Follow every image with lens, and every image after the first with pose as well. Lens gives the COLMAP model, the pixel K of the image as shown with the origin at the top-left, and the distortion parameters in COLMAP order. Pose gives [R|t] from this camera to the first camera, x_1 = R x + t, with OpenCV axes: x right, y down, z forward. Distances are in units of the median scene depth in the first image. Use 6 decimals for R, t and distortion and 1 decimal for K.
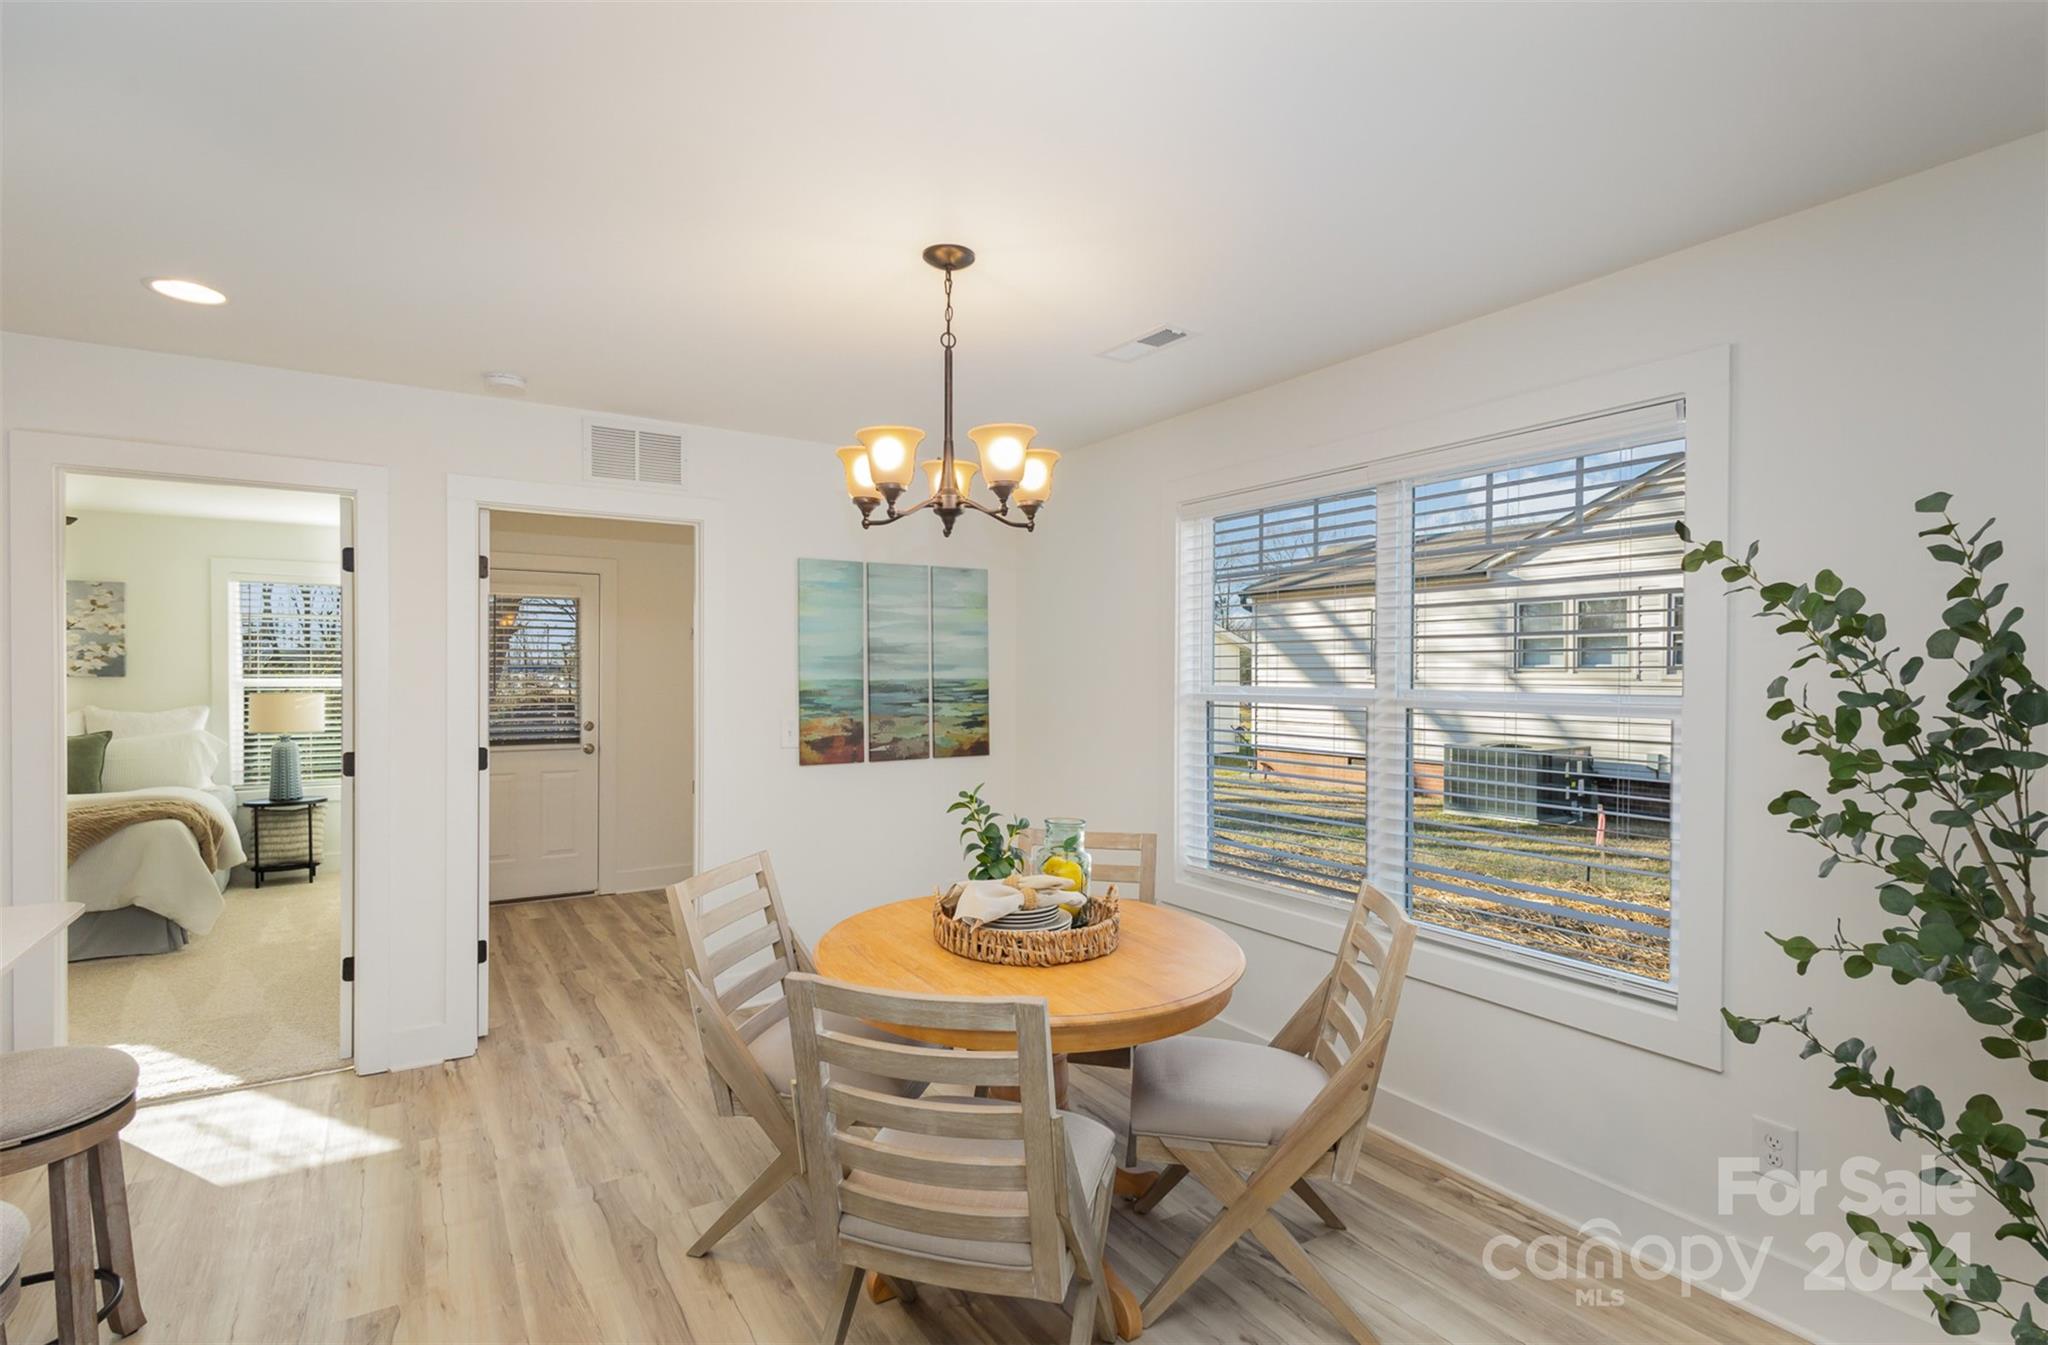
lens RADIAL K [[971.9, 0, 1019.2], [0, 971.9, 676.1], [0, 0, 1]] dist [0.013089, 0.000120]
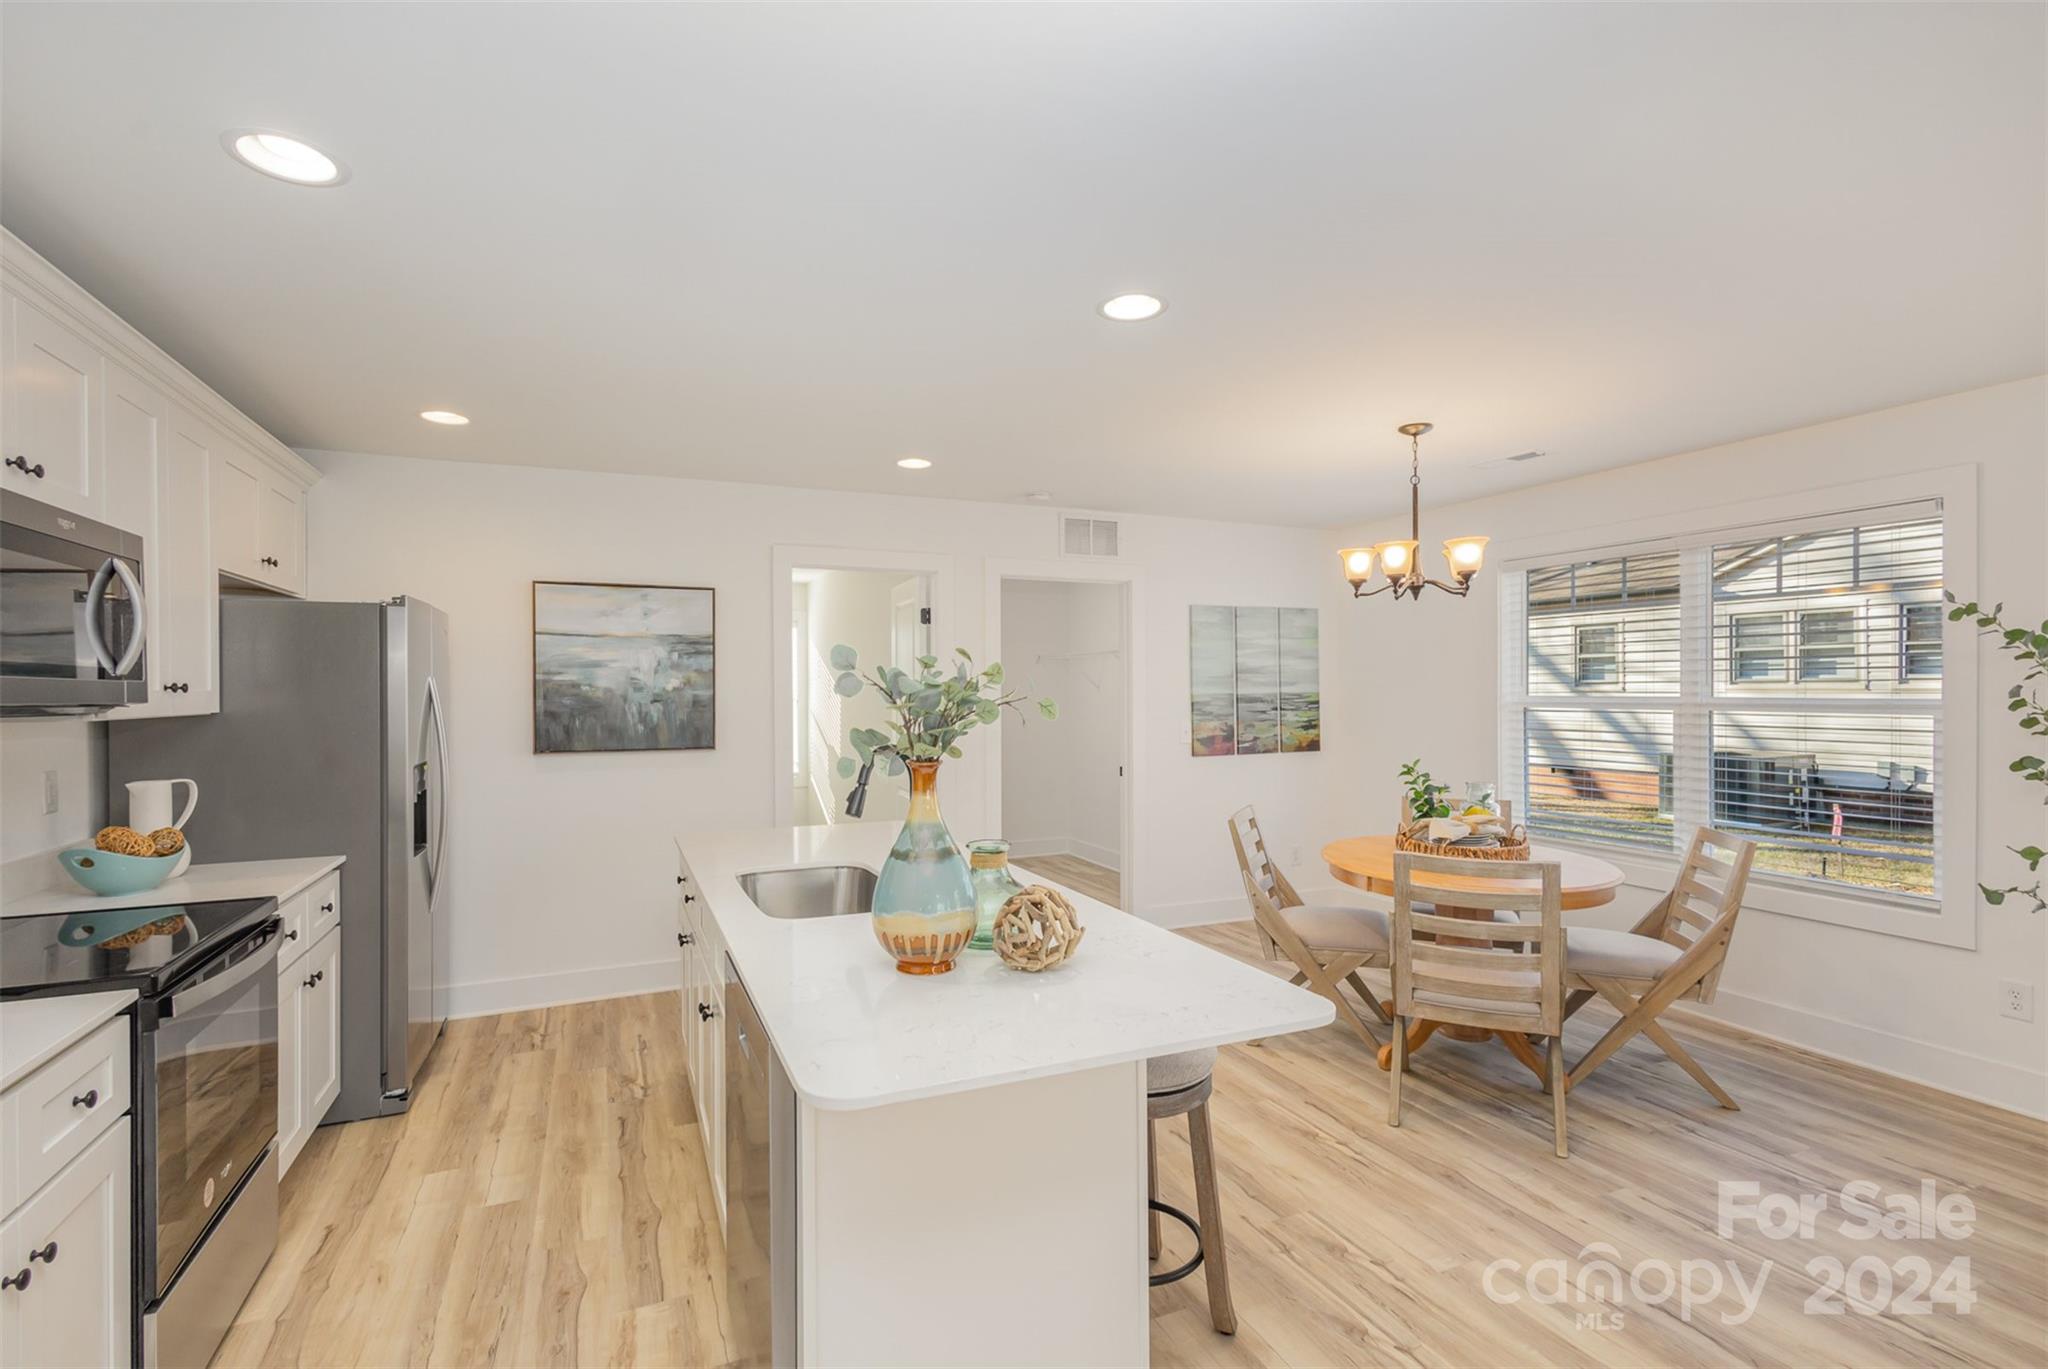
lens RADIAL K [[945.2, 0, 1022.5], [0, 945.2, 695.1], [0, 0, 1]] dist [0.033444, -0.013785]
pose [[0.989355, -0.007456, -0.145329, -0.343393], [0.007933, 0.999965, 0.002699, -0.000025], [0.145303, -0.003823, 0.989380, -0.452531]]
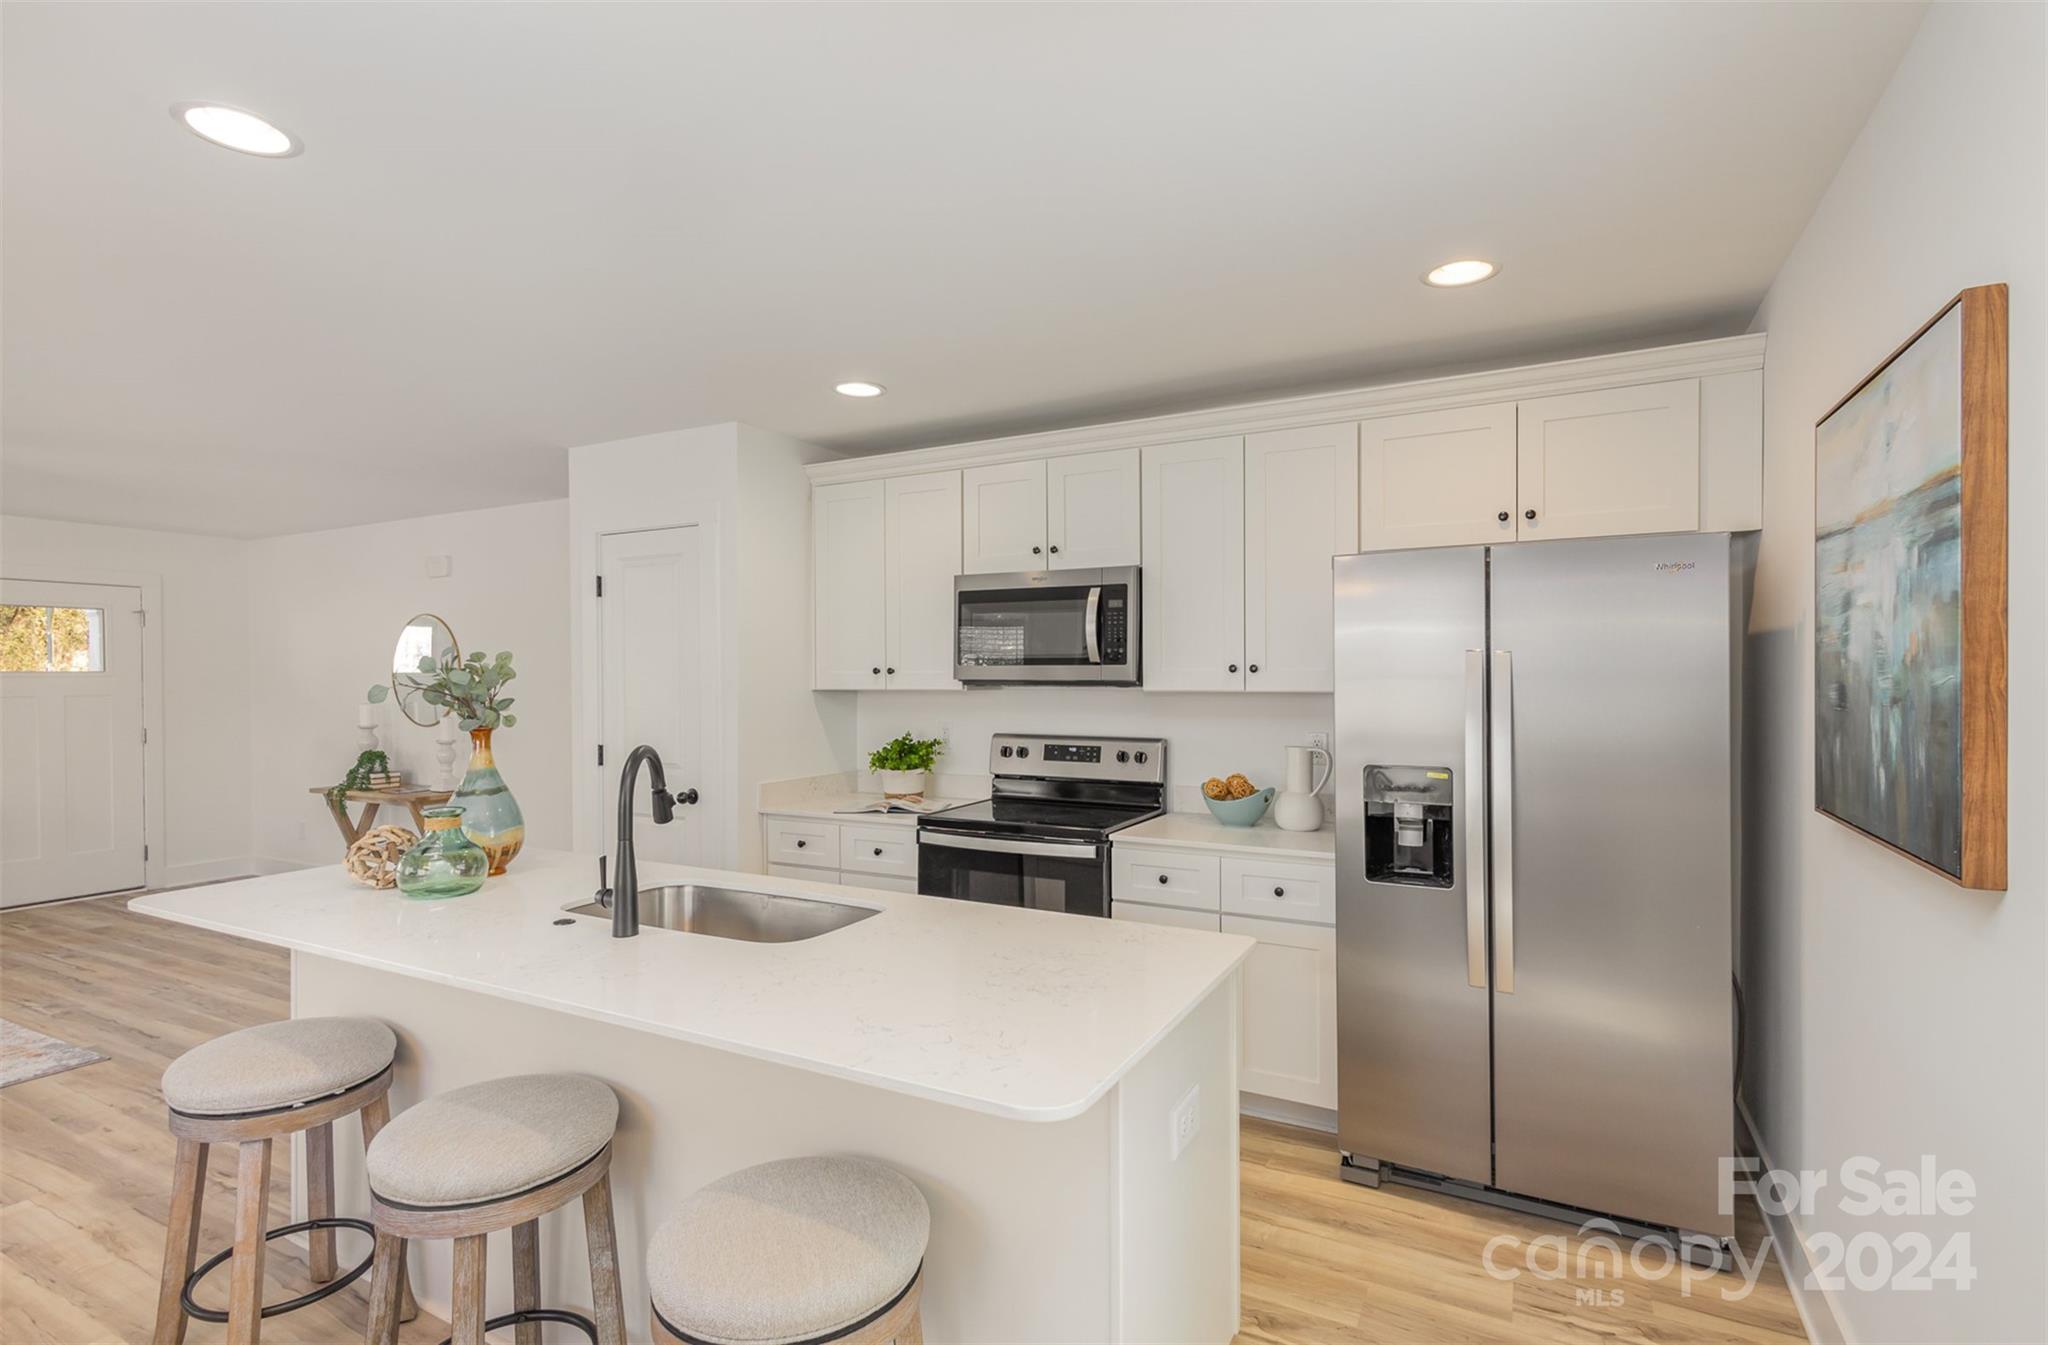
lens RADIAL K [[971.9, 0, 1019.2], [0, 971.9, 676.1], [0, 0, 1]] dist [0.013089, 0.000120]
pose [[-0.870401, 0.006233, -0.492303, -0.469213], [0.001110, 0.999942, 0.010698, -0.011312], [0.492341, 0.008765, -0.870358, 0.998966]]
